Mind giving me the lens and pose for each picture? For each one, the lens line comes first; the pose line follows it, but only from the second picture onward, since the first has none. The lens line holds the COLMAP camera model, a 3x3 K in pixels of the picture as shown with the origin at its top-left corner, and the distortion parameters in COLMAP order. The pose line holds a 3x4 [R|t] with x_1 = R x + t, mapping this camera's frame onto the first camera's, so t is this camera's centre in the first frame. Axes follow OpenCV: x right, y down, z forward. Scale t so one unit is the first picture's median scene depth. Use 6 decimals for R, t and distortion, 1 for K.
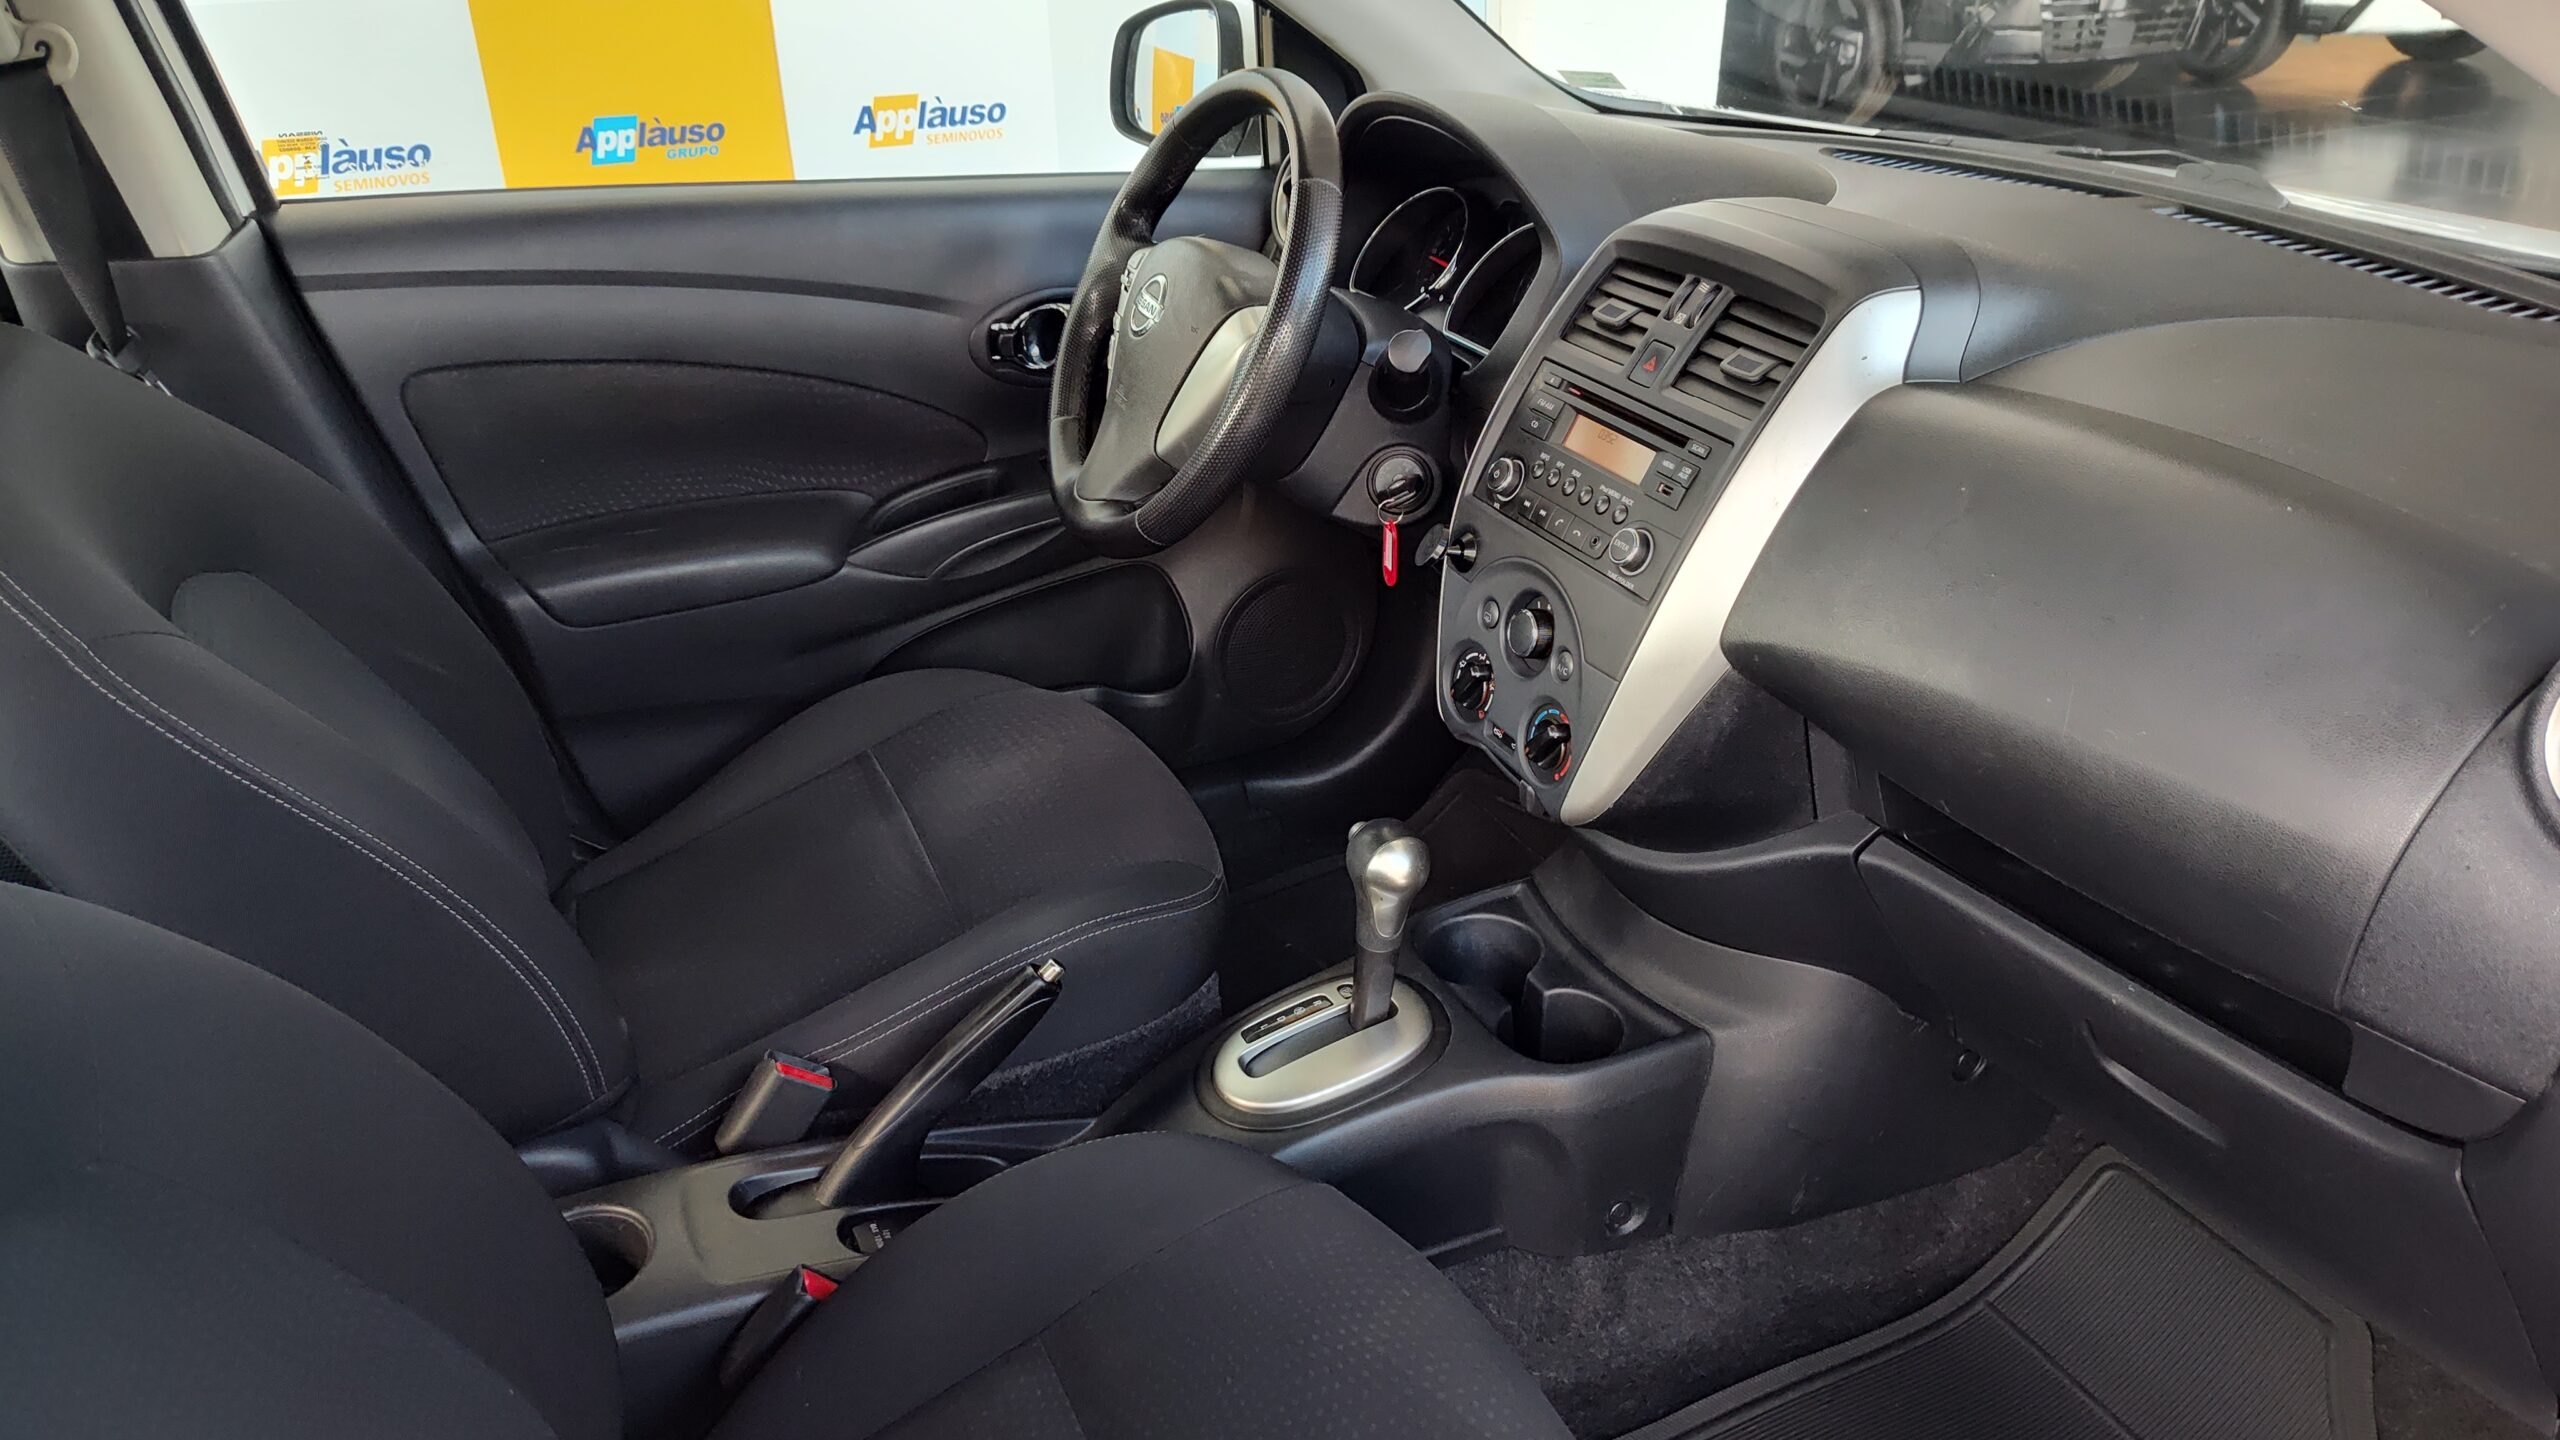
lens RADIAL K [[1778.2, 0, 1266.7], [0, 1778.2, 730.8], [0, 0, 1]] dist [0.040984, -0.063315]
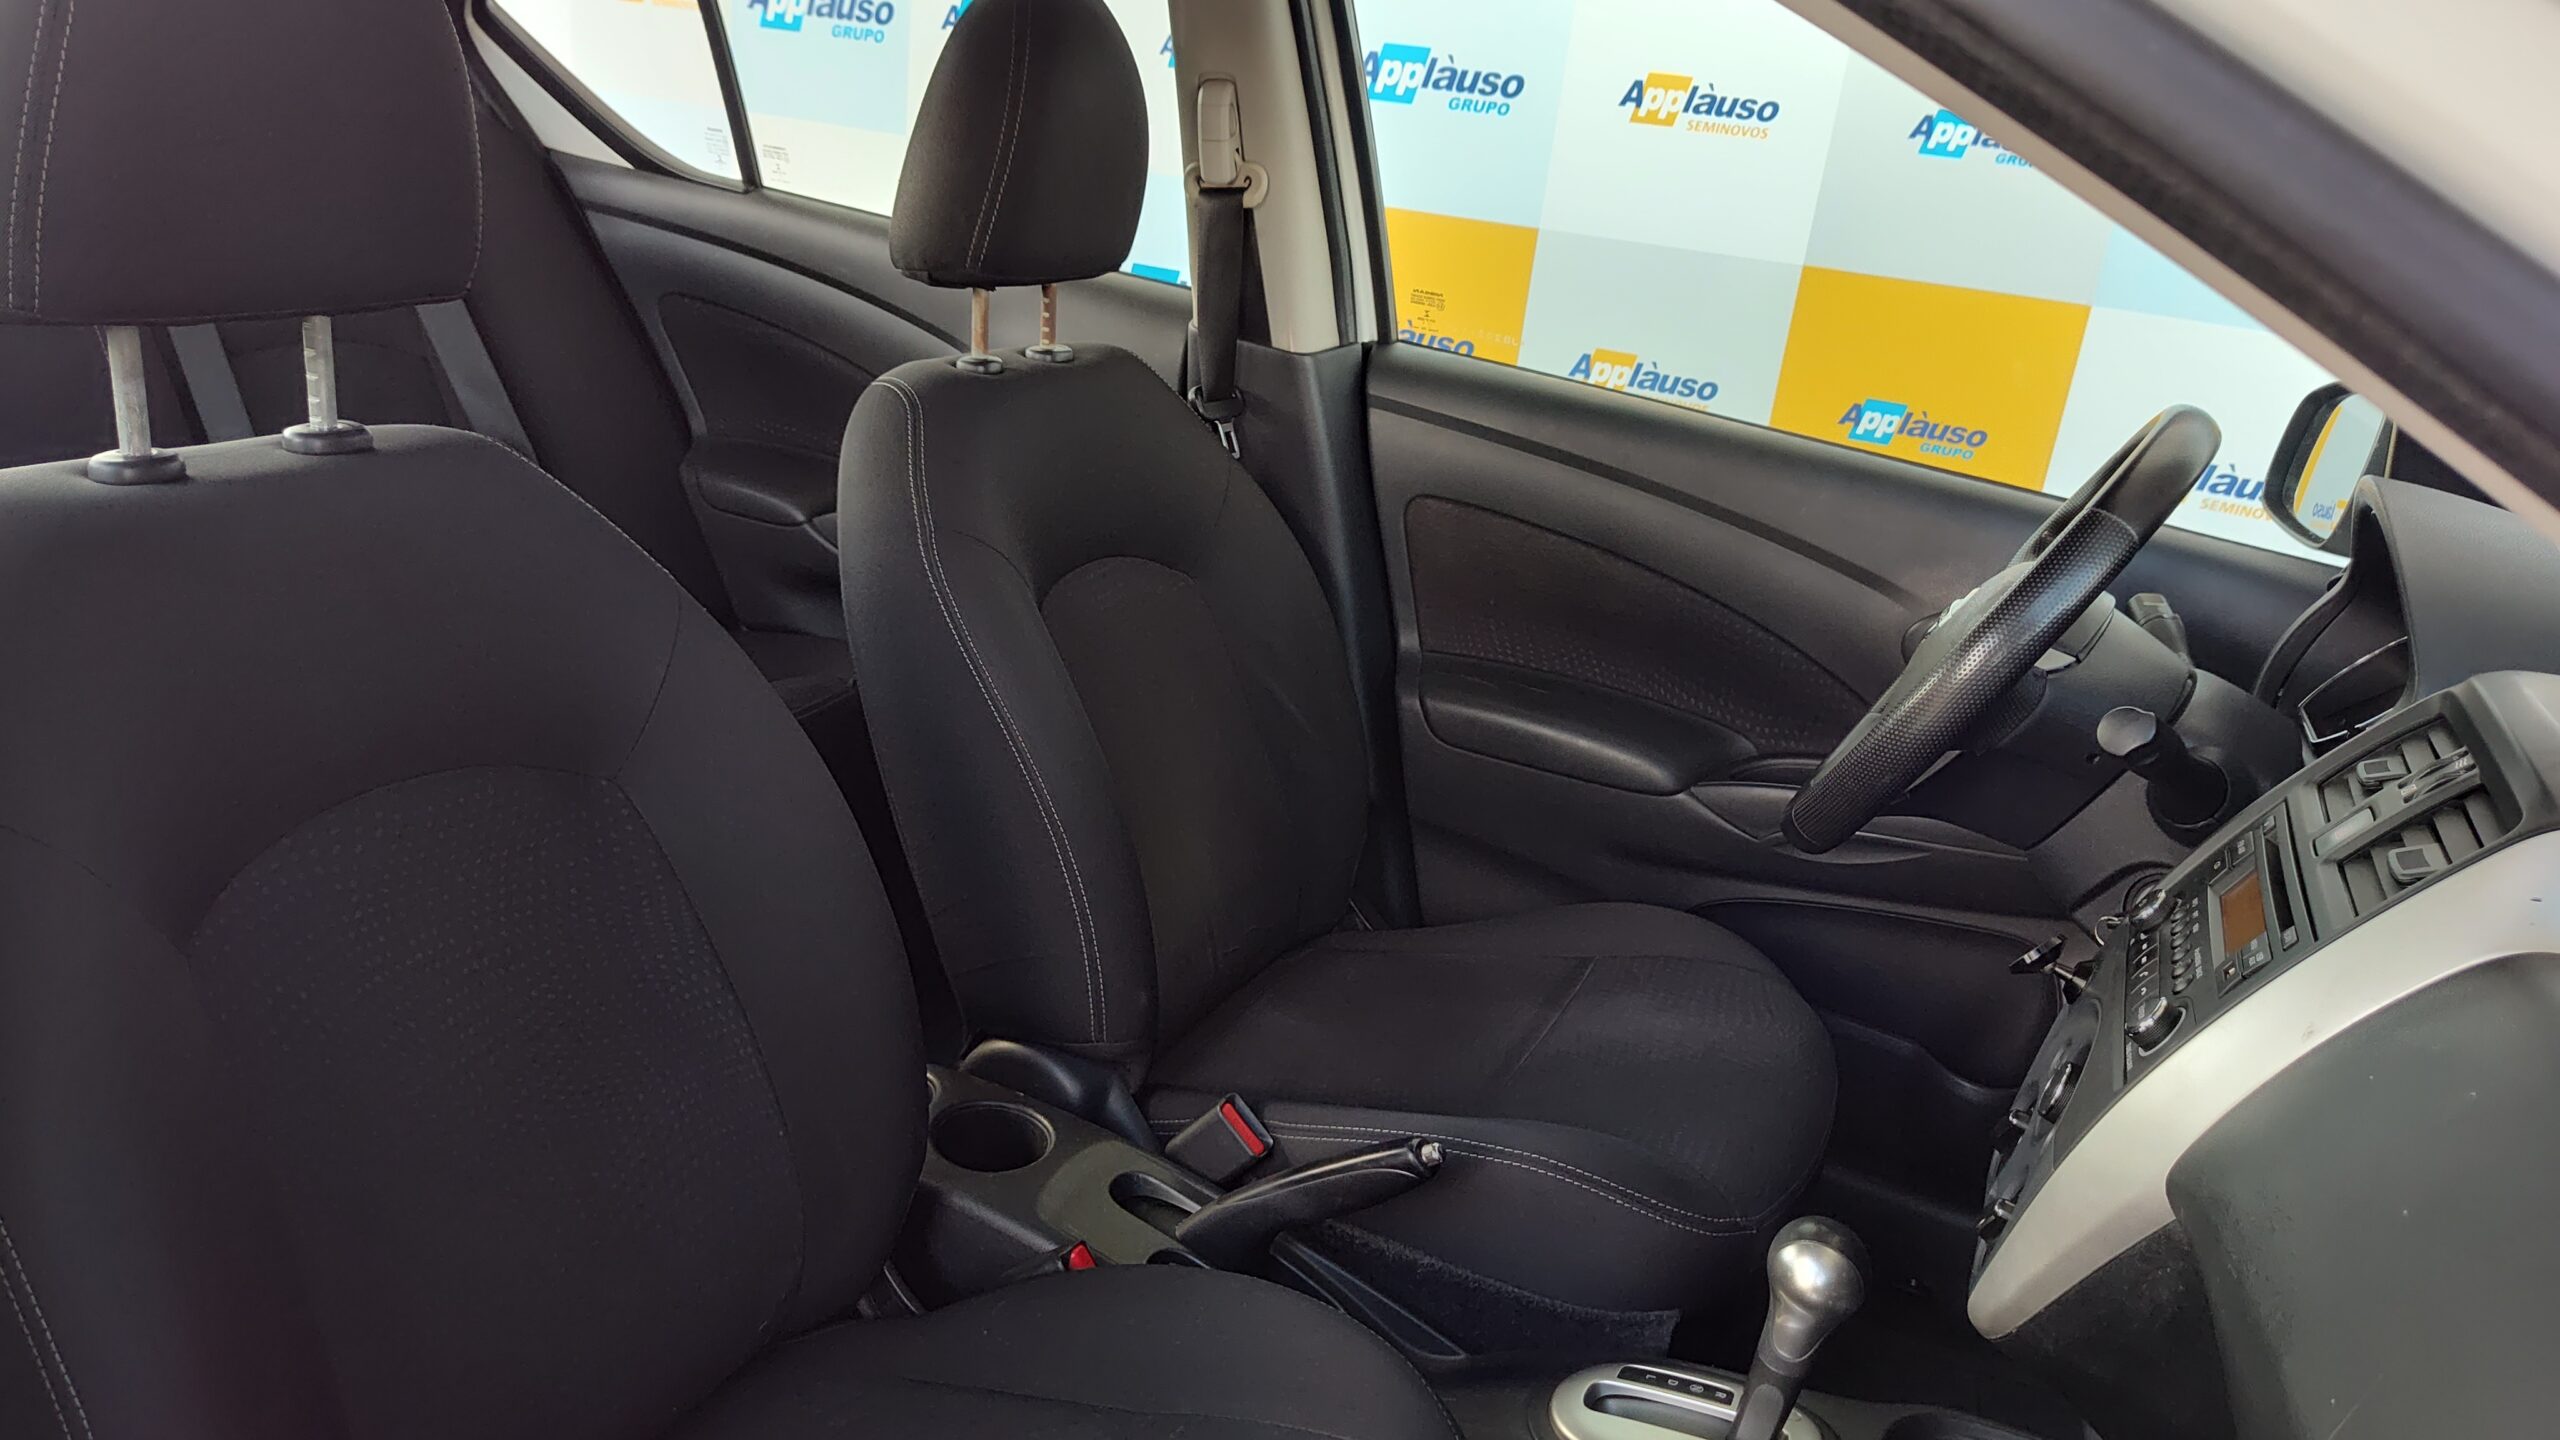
lens RADIAL K [[1755.7, 0, 1260.3], [0, 1755.7, 707.6], [0, 0, 1]] dist [0.047240, -0.060695]
pose [[0.628896, 0.342802, -0.697838, 0.337580], [-0.468727, 0.883269, 0.011472, -0.039466], [0.620311, 0.319880, 0.716164, 0.145219]]
